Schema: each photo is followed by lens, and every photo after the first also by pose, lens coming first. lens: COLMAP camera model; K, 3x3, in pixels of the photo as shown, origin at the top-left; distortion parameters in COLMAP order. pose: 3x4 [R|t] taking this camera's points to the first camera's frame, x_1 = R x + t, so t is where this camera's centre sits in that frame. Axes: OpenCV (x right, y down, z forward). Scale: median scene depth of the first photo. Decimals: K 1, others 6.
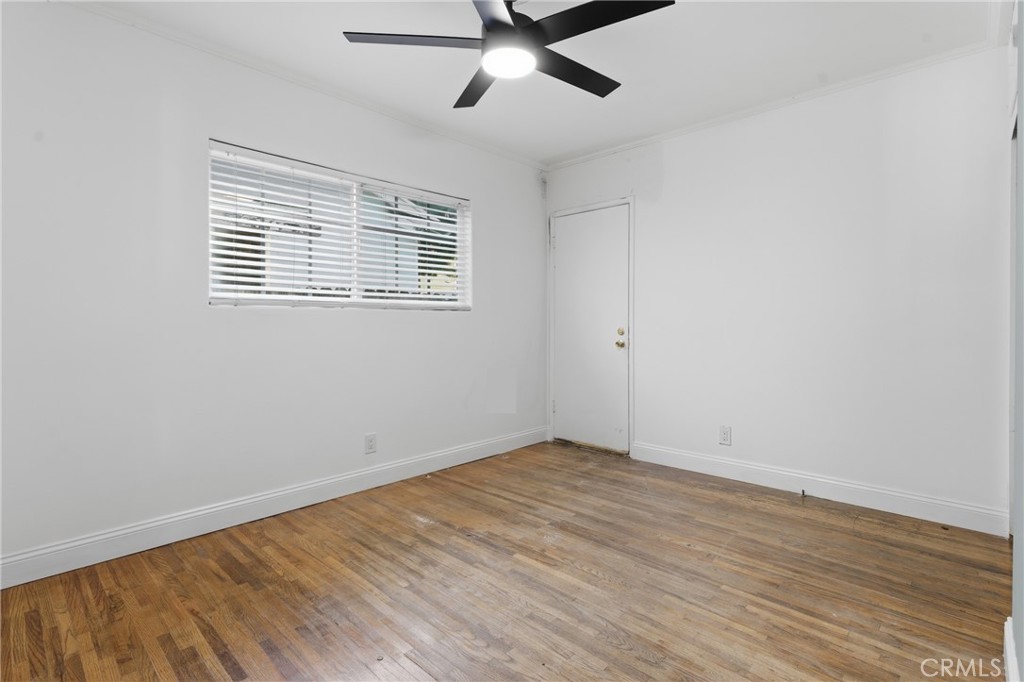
lens RADIAL K [[492.8, 0, 511.3], [0, 492.8, 326.4], [0, 0, 1]] dist [-0.000916, 0.000524]
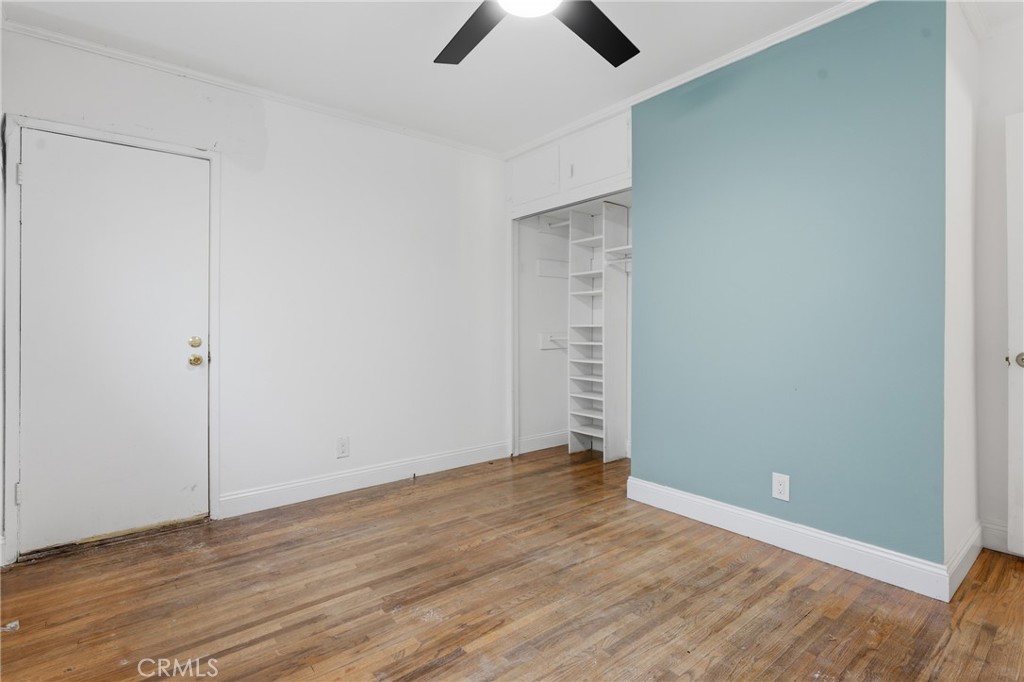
lens RADIAL K [[492.8, 0, 511.3], [0, 492.8, 326.4], [0, 0, 1]] dist [-0.000916, 0.000524]
pose [[0.134890, 0.002588, 0.990857, -0.592541], [0.013348, 0.999901, -0.004429, -0.003109], [-0.990771, 0.013823, 0.134842, 0.707861]]
